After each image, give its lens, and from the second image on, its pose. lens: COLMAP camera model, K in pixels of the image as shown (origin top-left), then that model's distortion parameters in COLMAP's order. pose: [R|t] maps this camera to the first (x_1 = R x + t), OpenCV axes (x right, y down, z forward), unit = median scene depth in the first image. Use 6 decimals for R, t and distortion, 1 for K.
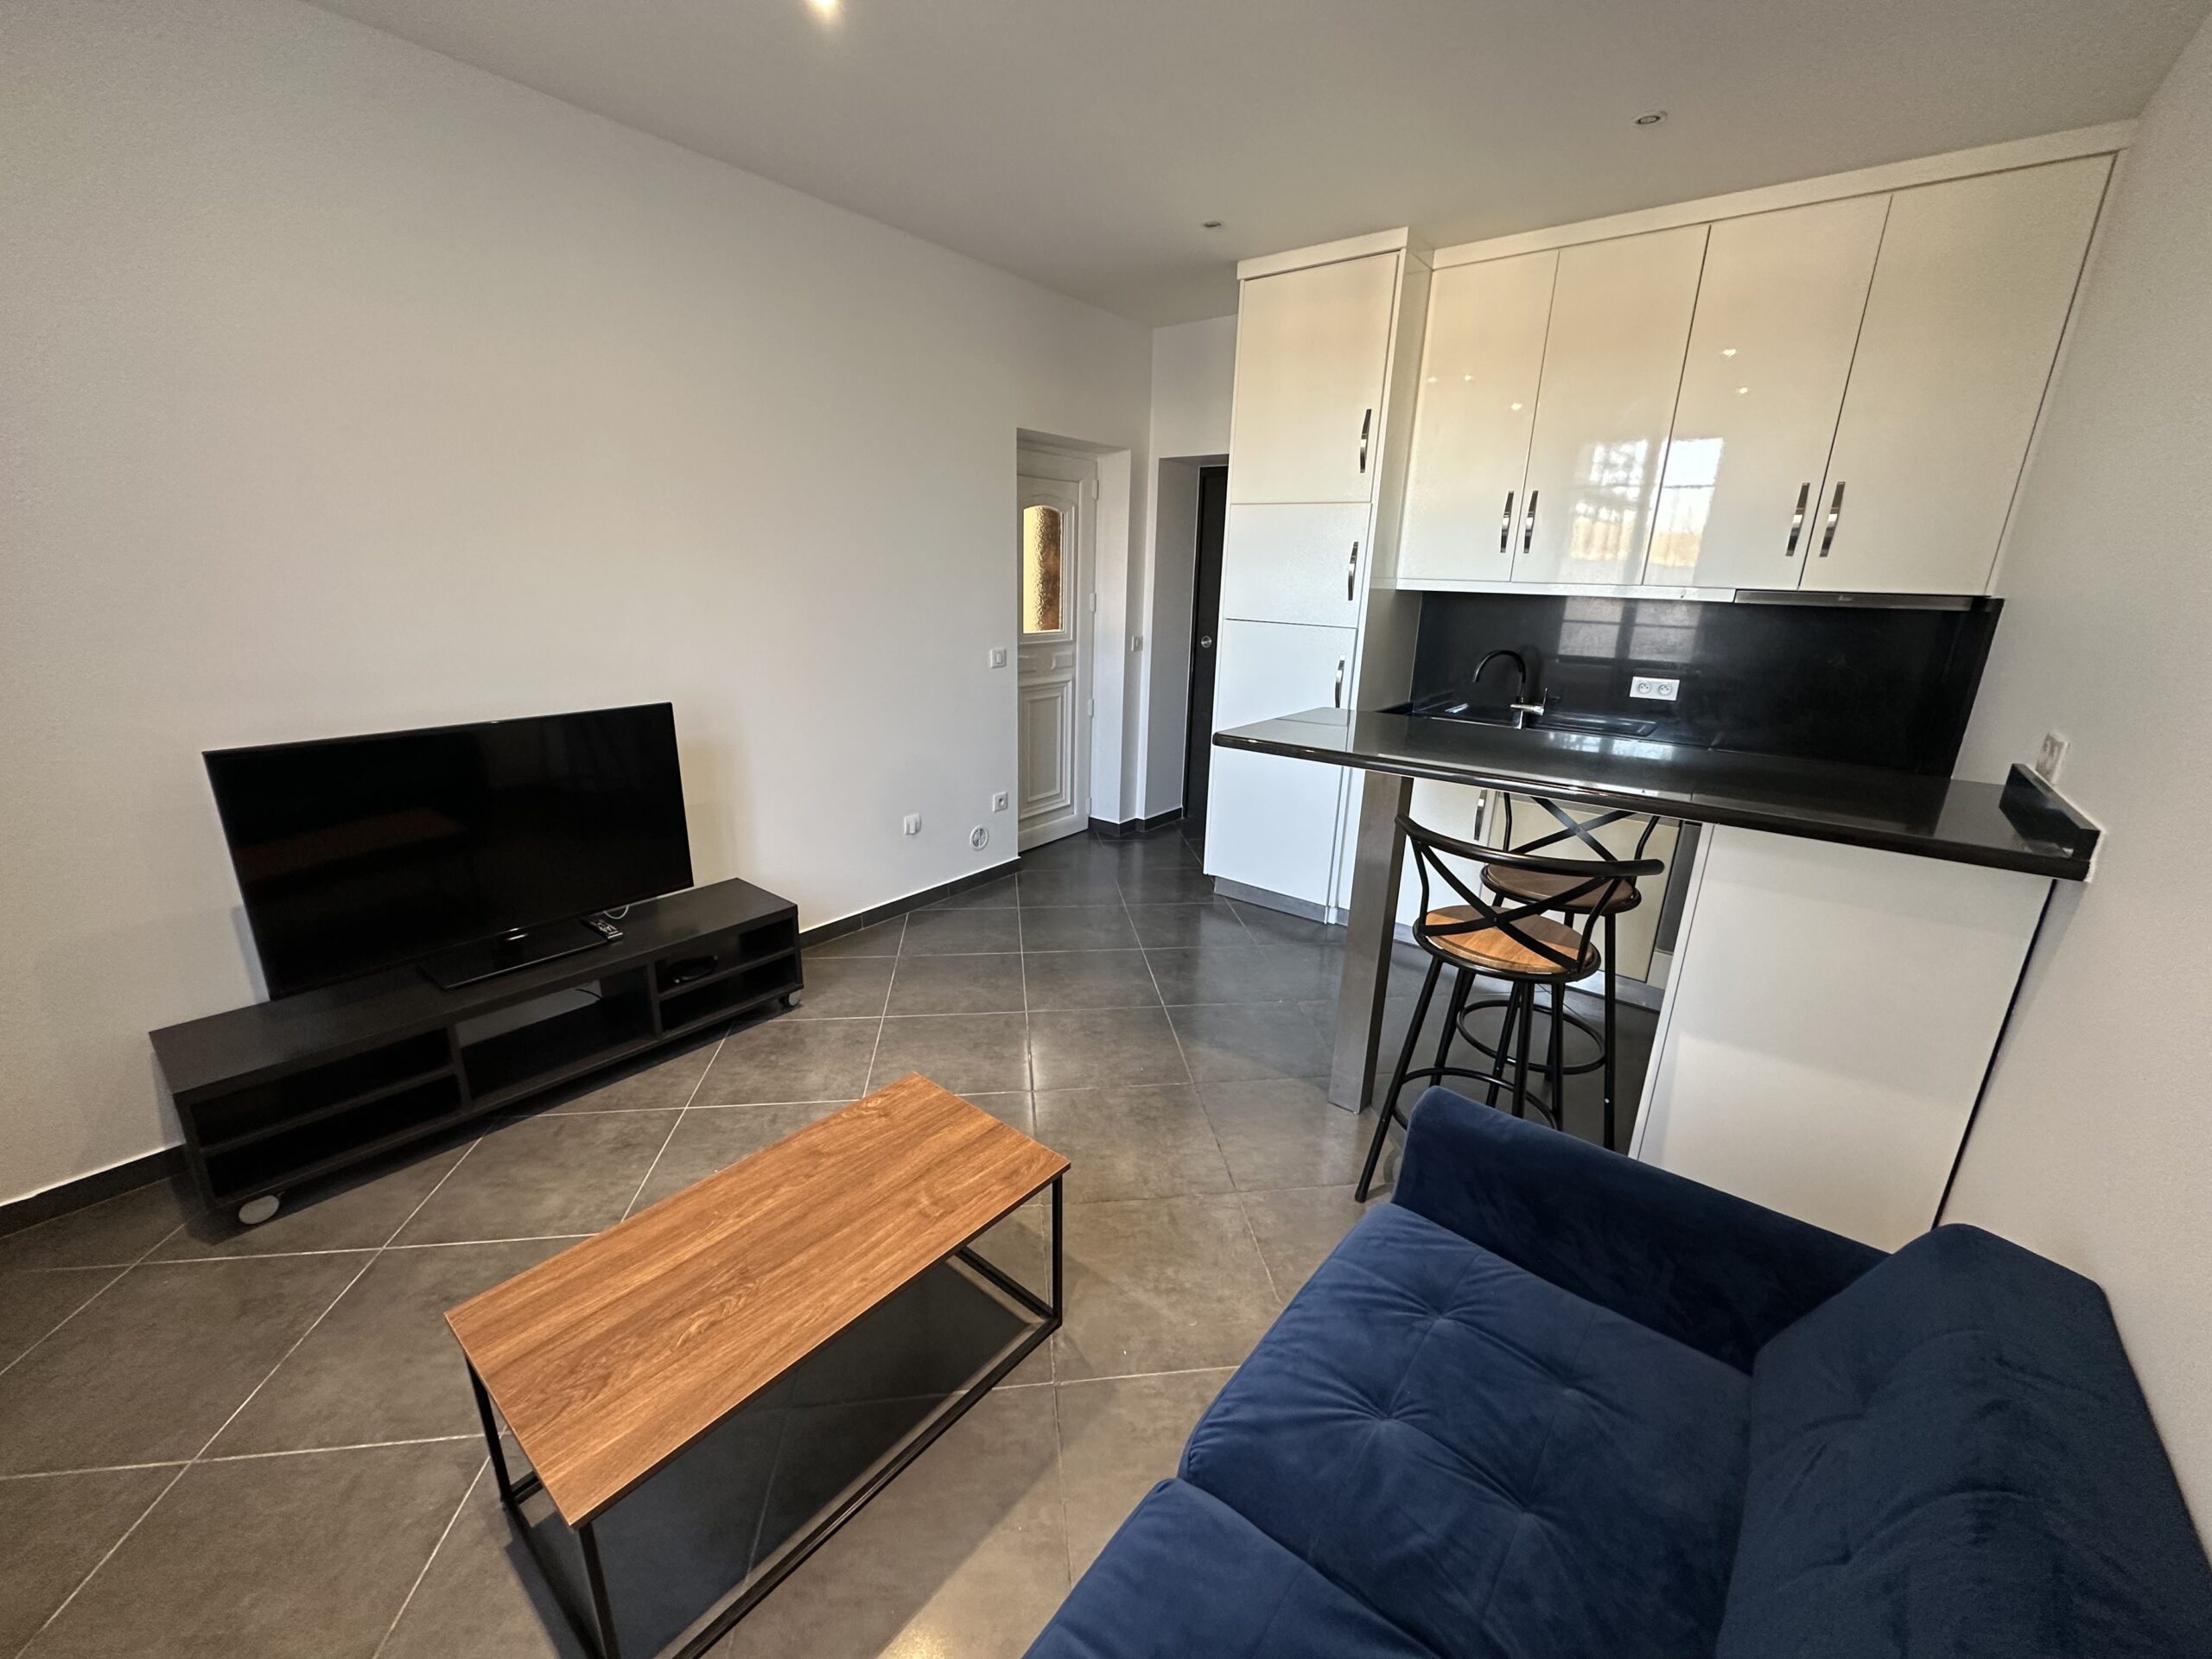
lens RADIAL K [[881.6, 0, 1106.0], [0, 881.6, 829.5], [0, 0, 1]] dist [-0.000015, -0.000602]
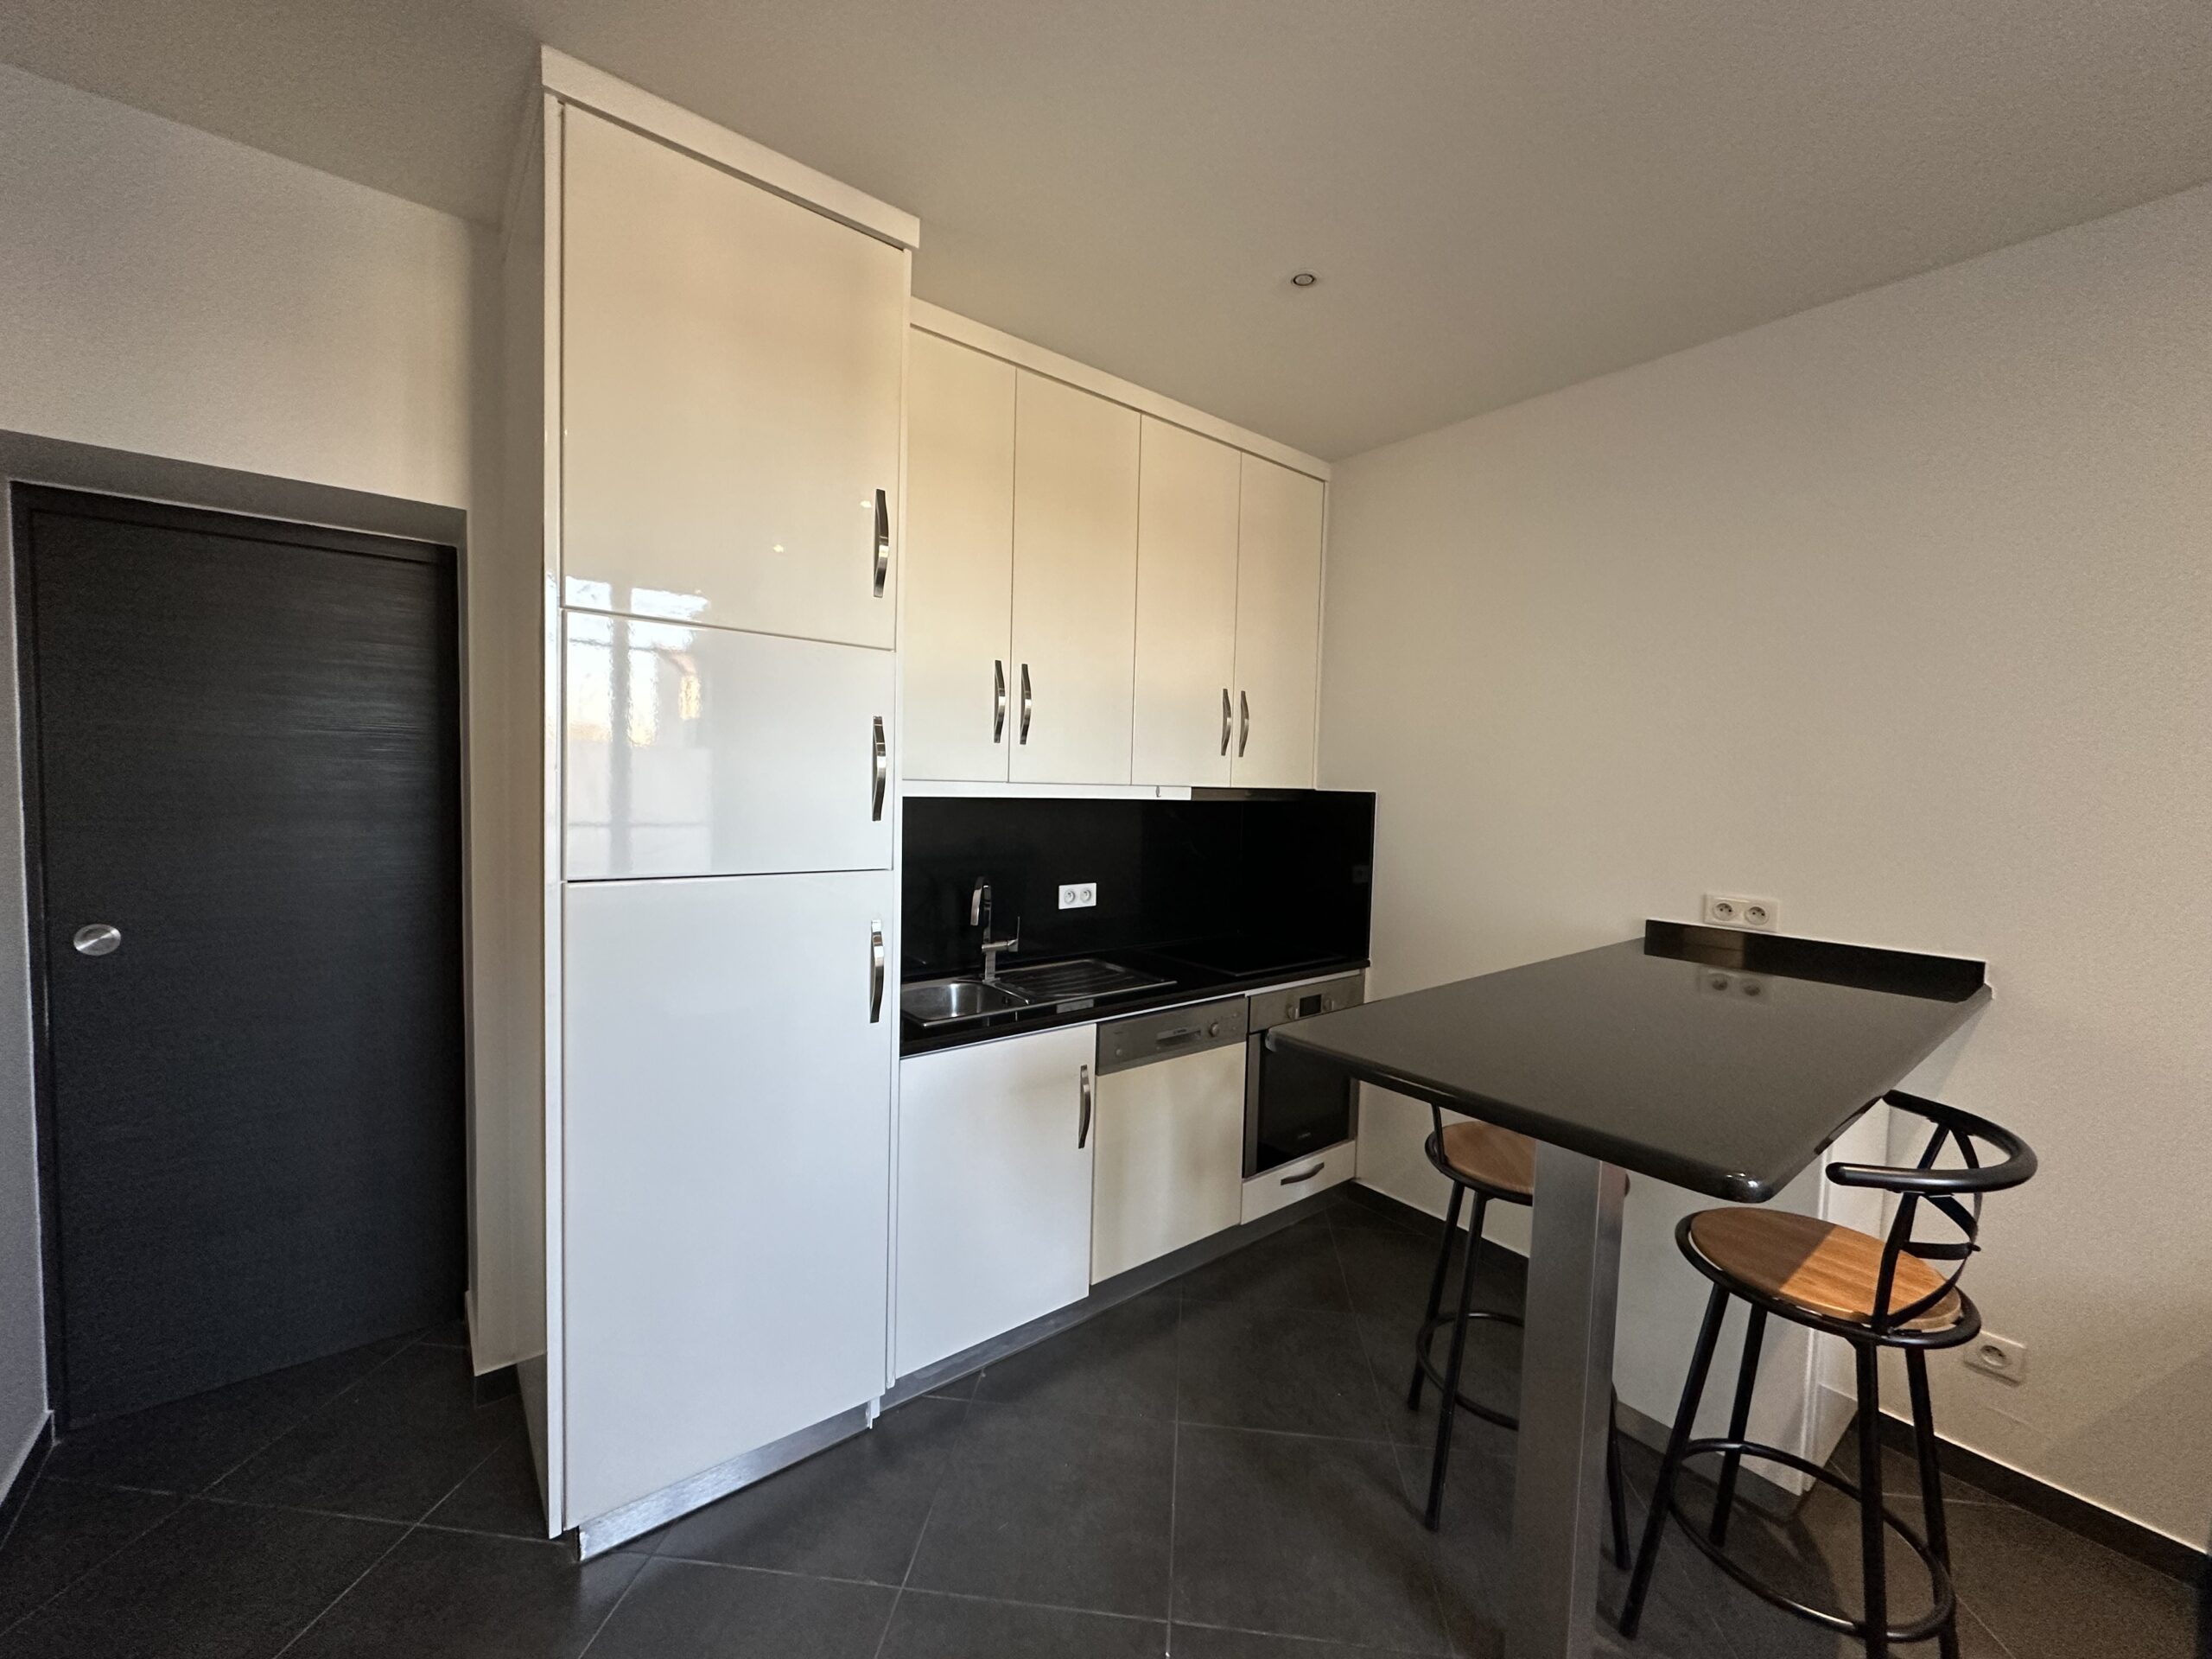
lens RADIAL K [[881.6, 0, 1106.0], [0, 881.6, 829.5], [0, 0, 1]] dist [-0.000015, -0.000602]
pose [[0.225096, -0.072985, 0.971599, -0.496224], [0.259082, 0.965774, 0.012525, -0.513905], [-0.939259, 0.248905, 0.236301, 1.693793]]
